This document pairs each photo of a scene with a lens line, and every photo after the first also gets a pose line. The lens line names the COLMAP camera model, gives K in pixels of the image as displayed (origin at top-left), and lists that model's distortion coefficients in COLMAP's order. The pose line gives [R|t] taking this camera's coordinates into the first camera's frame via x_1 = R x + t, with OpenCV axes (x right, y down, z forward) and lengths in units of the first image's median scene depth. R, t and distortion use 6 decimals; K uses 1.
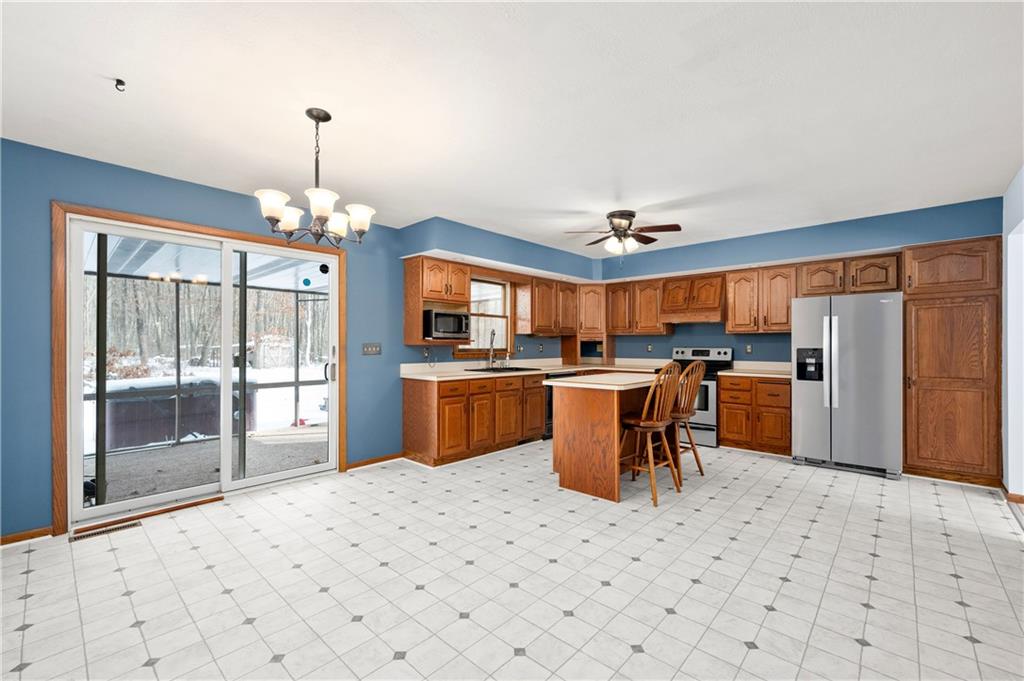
lens RADIAL K [[430.4, 0, 505.6], [0, 430.4, 343.3], [0, 0, 1]] dist [0.000957, 0.000343]
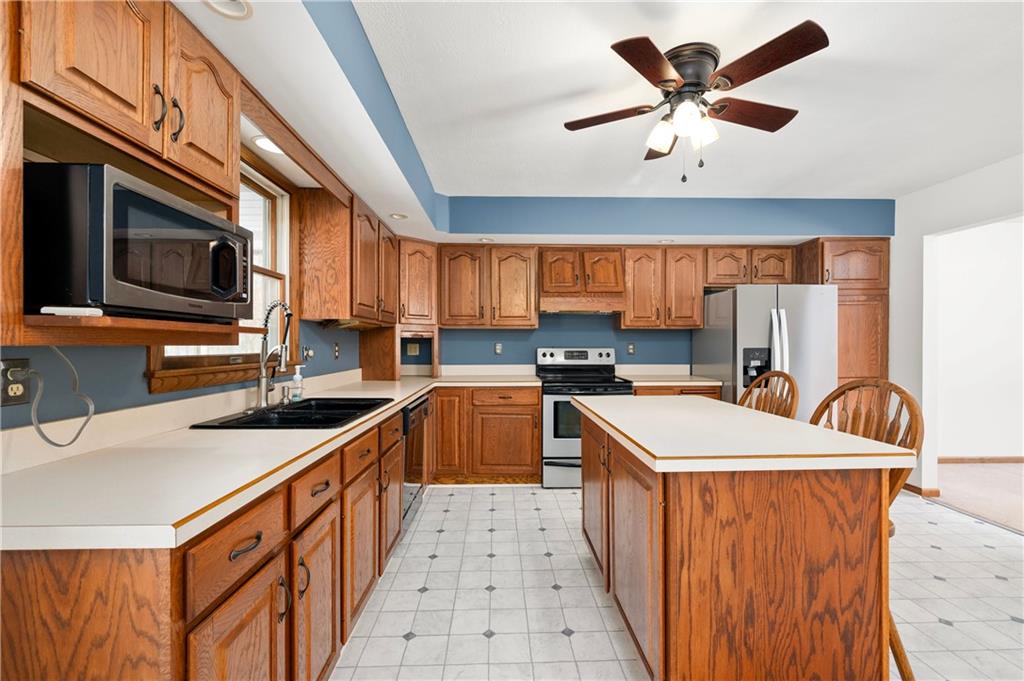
lens RADIAL K [[430.4, 0, 516.5], [0, 430.4, 342.4], [0, 0, 1]] dist [0.000957, 0.000343]
pose [[0.705712, 0.001625, 0.708497, -0.139854], [-0.000442, 0.999998, -0.001853, 0.002492], [-0.708499, 0.000995, 0.705712, 0.580578]]
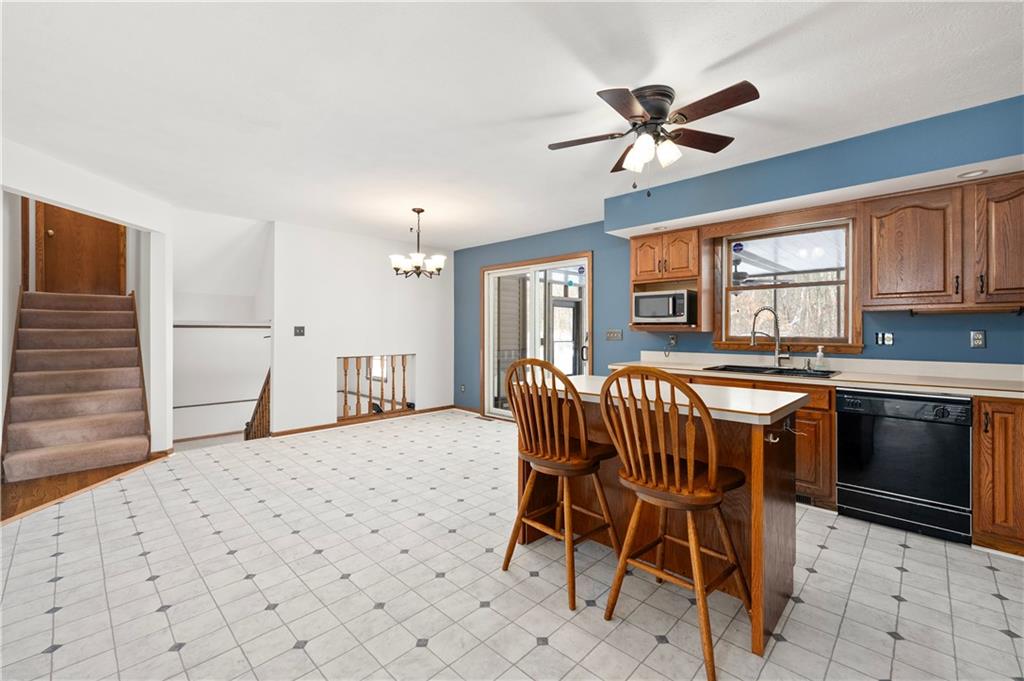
lens RADIAL K [[430.4, 0, 517.5], [0, 430.4, 330.1], [0, 0, 1]] dist [0.000957, 0.000343]
pose [[-0.016978, -0.003154, -0.999851, 0.609141], [0.000959, 0.999995, -0.003171, 0.003225], [0.999855, -0.001013, -0.016975, 0.613136]]
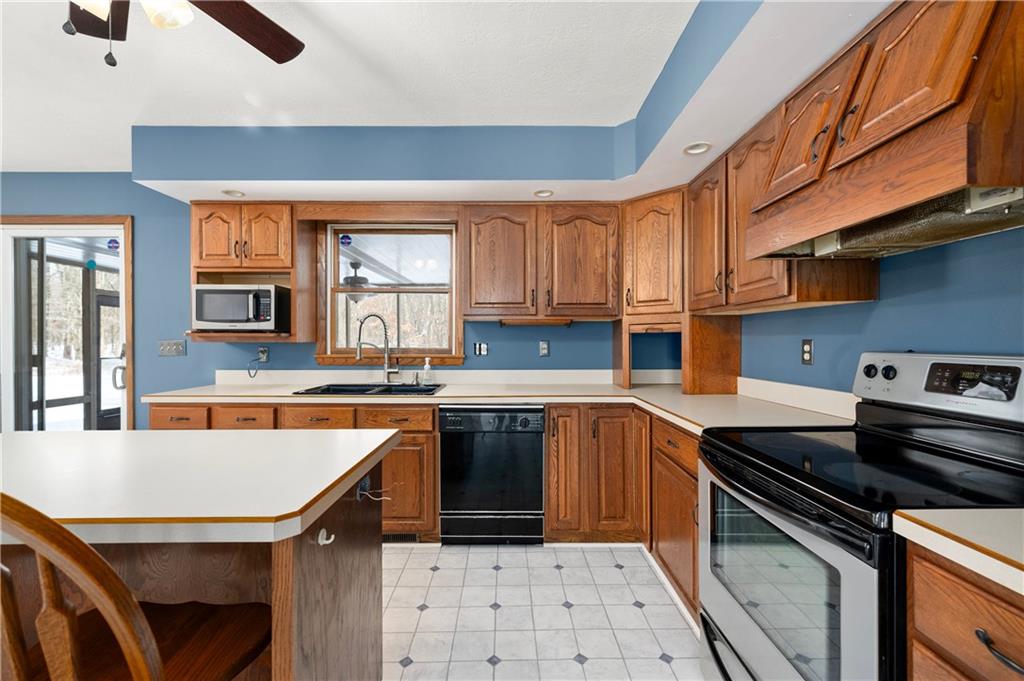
lens RADIAL K [[430.4, 0, 510.2], [0, 430.4, 342.0], [0, 0, 1]] dist [0.000957, 0.000343]
pose [[0.685183, -0.001945, -0.728368, 0.473335], [0.003099, 0.999995, 0.000245, 0.003931], [0.728364, -0.002425, 0.685186, 0.726026]]
